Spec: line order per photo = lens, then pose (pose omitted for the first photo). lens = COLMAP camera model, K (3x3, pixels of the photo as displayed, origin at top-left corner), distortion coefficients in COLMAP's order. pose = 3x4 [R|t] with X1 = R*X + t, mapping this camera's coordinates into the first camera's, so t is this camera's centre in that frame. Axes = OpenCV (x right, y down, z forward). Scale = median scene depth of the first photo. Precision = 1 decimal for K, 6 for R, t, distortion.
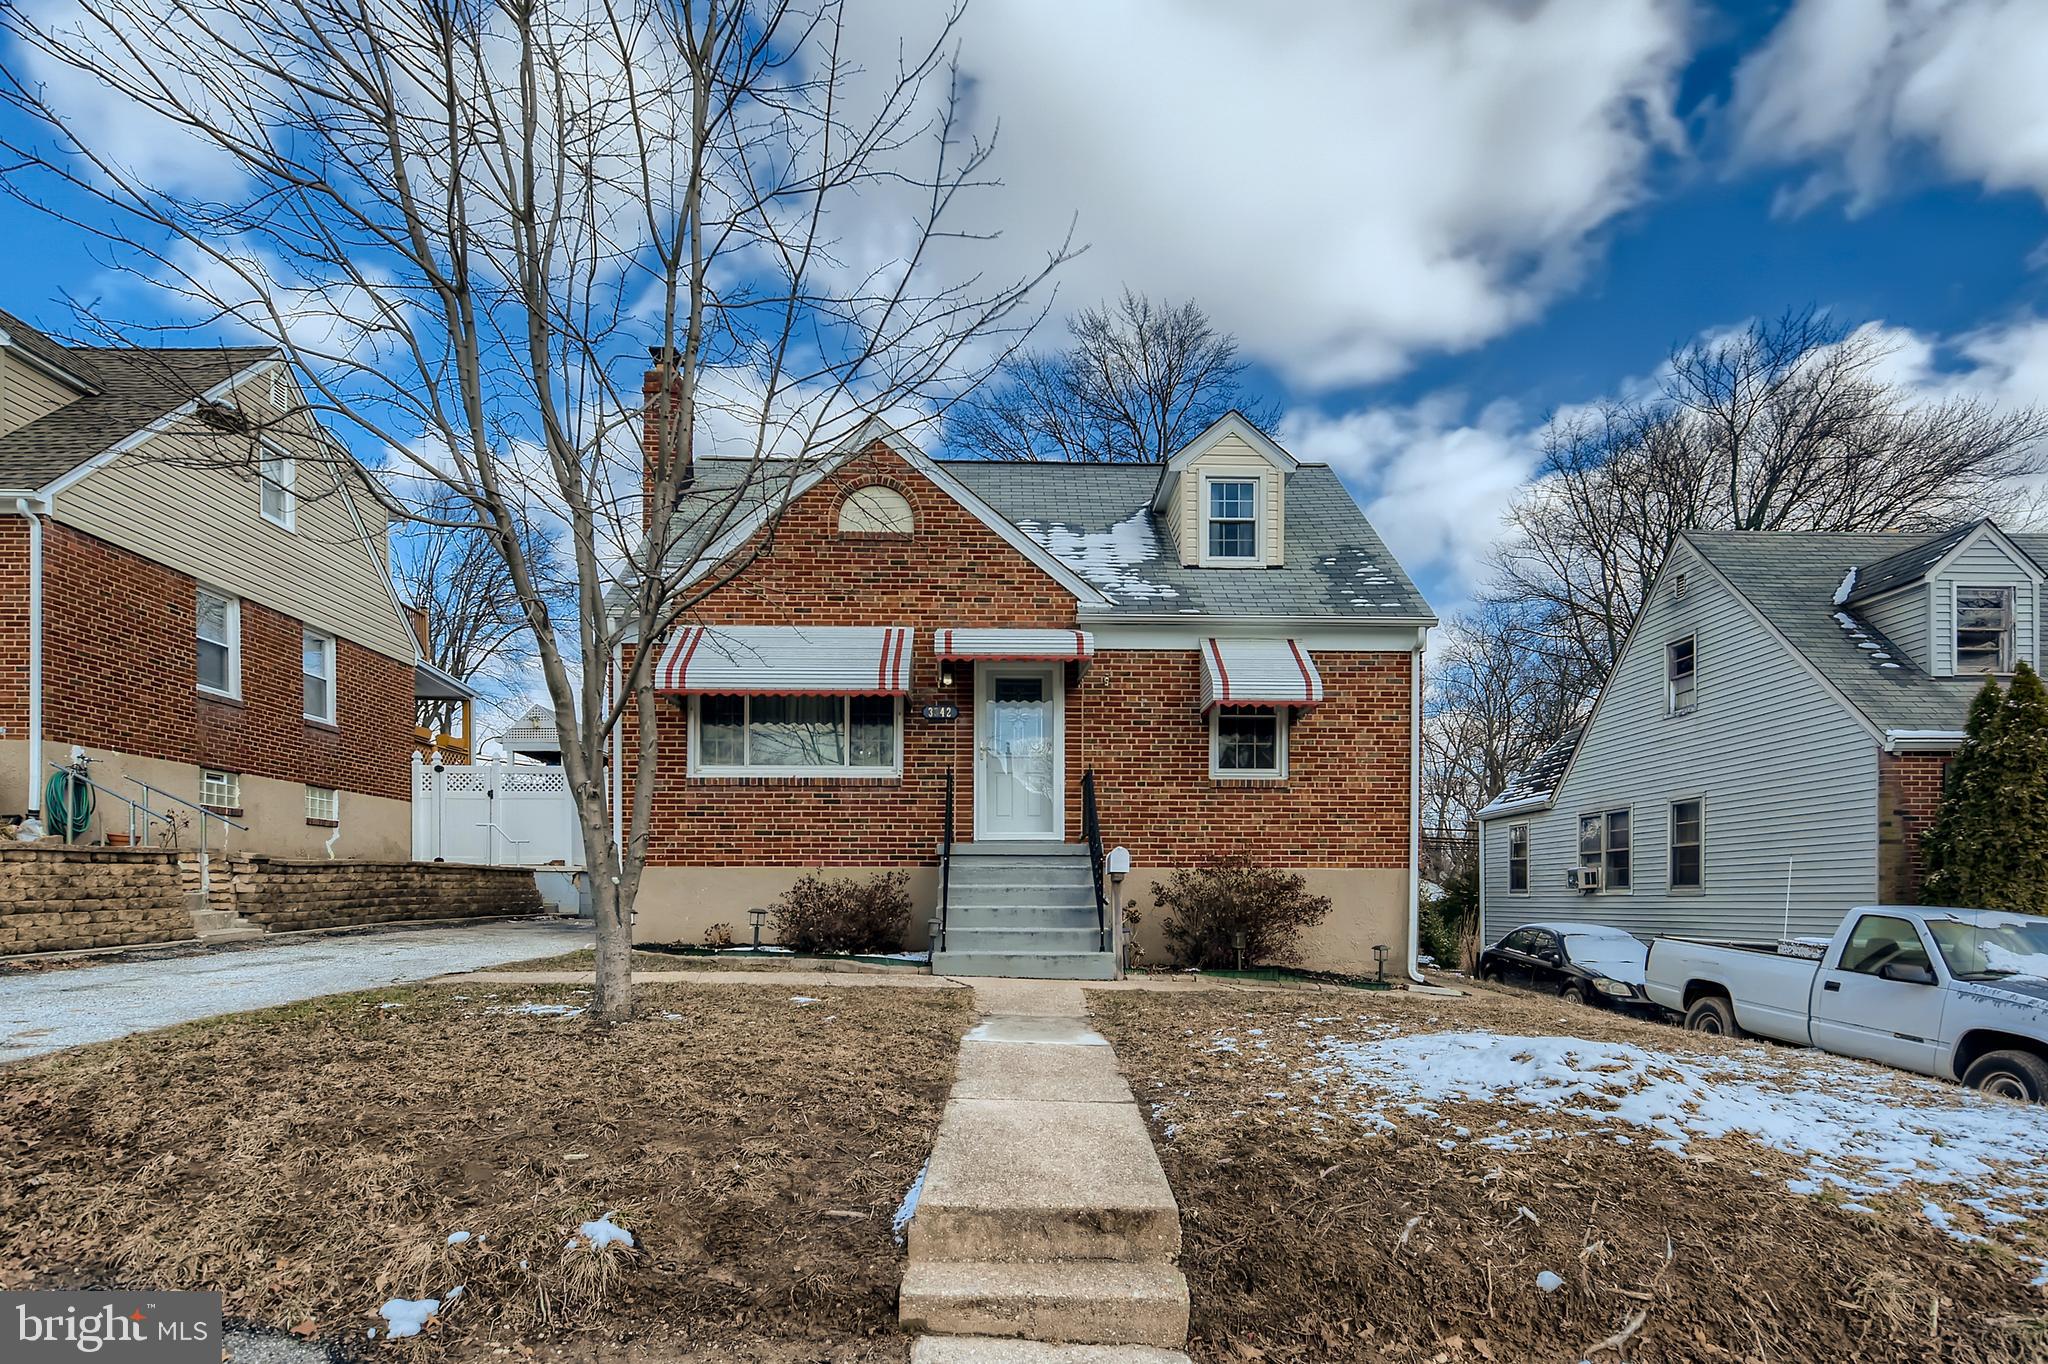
lens RADIAL K [[1035.2, 0, 1033.6], [0, 1035.2, 684.2], [0, 0, 1]] dist [-0.001868, 0.004750]
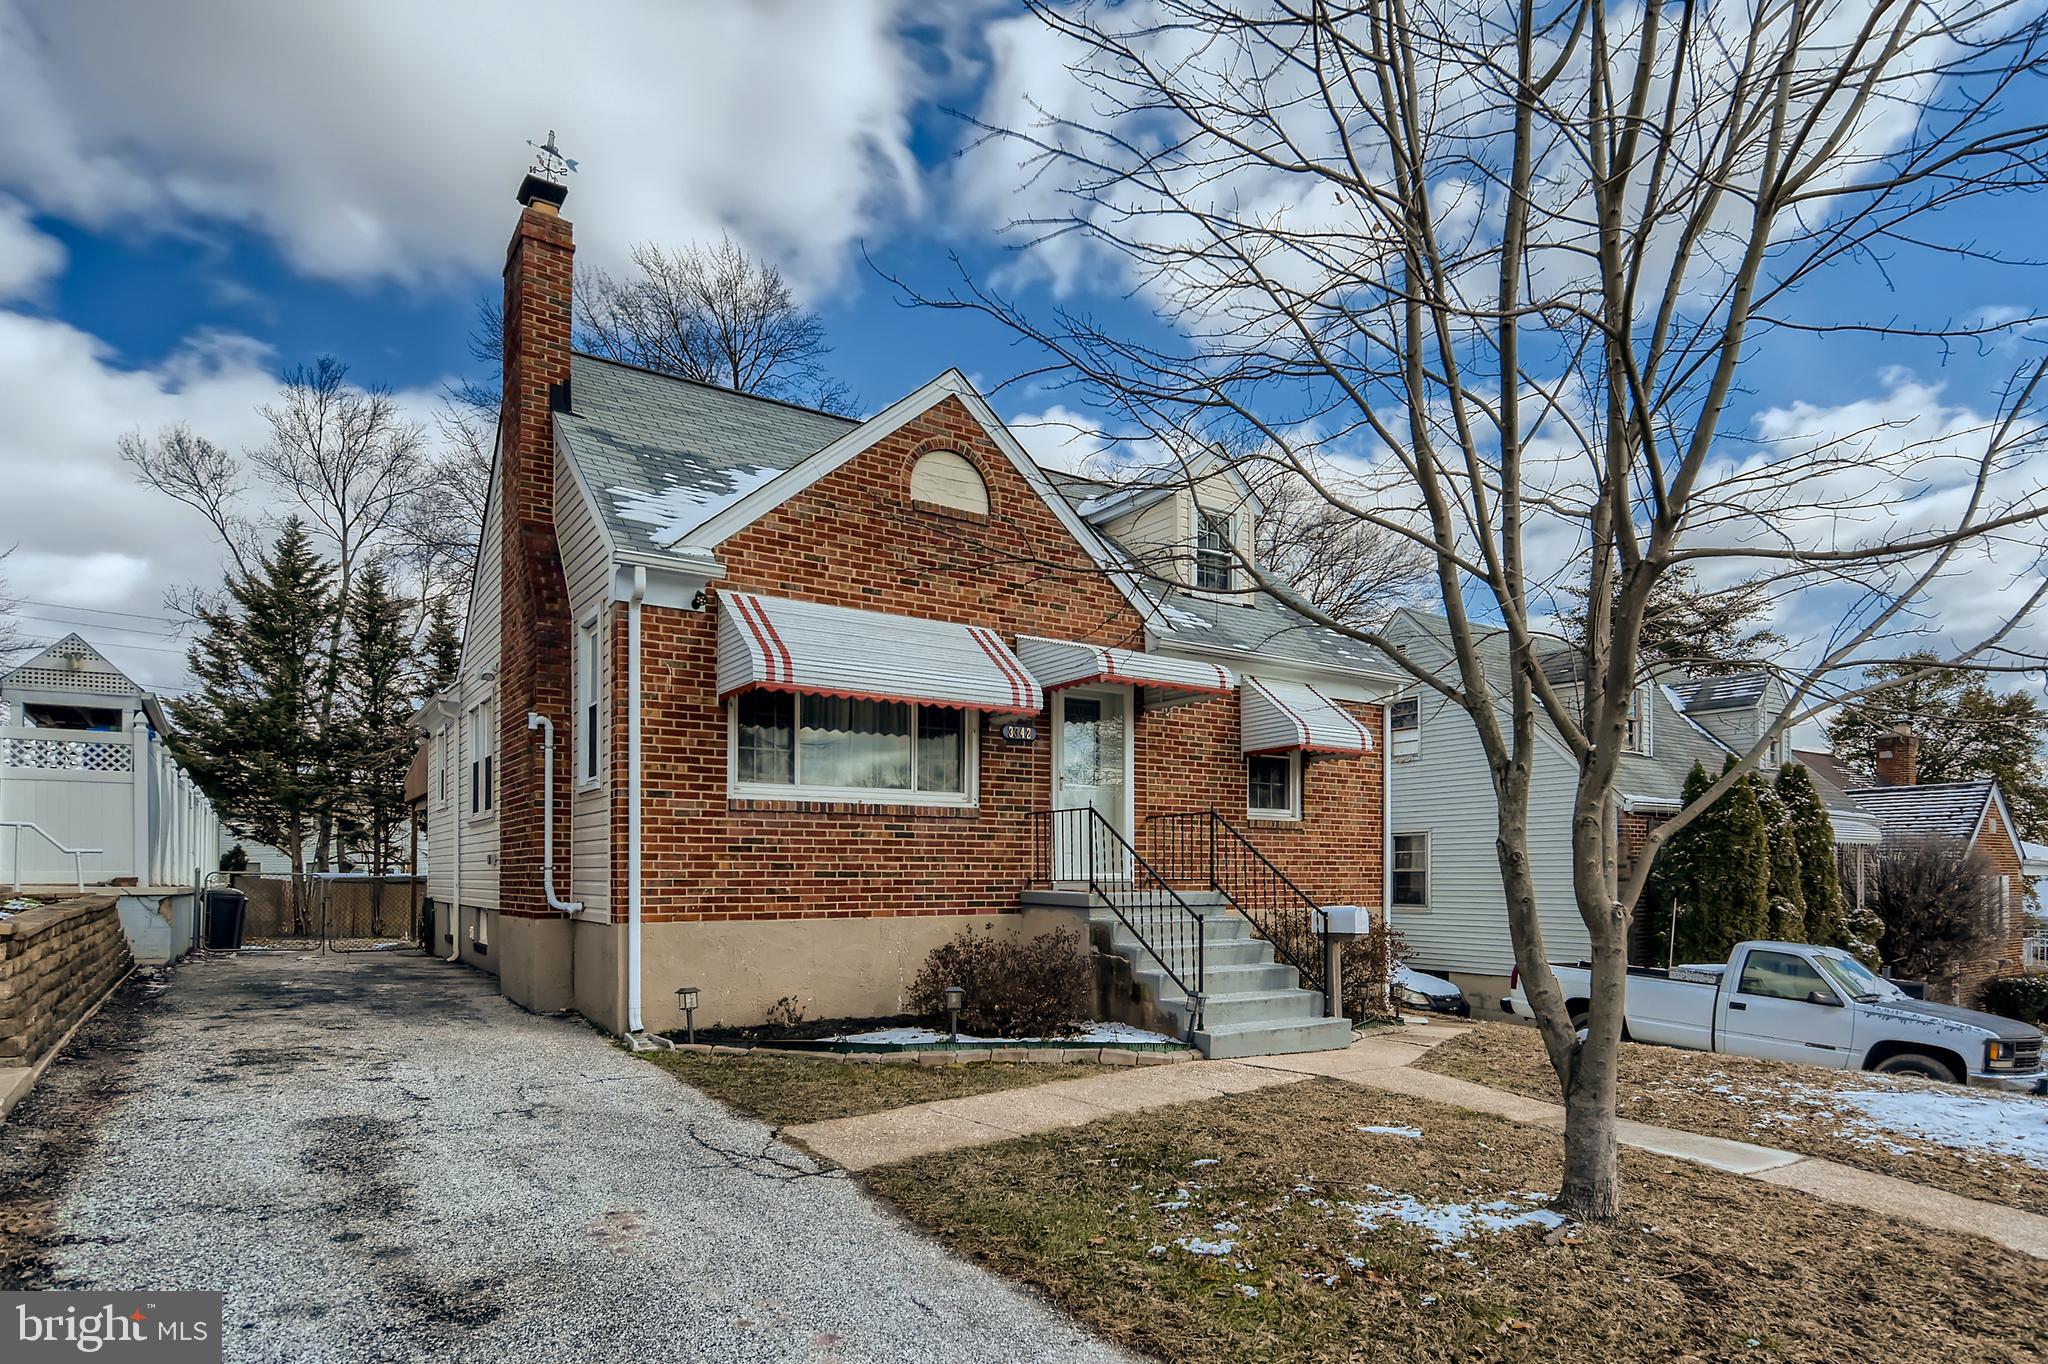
lens RADIAL K [[1035.2, 0, 1033.6], [0, 1035.2, 684.2], [0, 0, 1]] dist [-0.001868, 0.004750]
pose [[0.860086, 0.093628, 0.501484, -0.513010], [-0.101452, 0.994771, -0.011728, -0.003853], [-0.499960, -0.040789, 0.865087, 0.253779]]
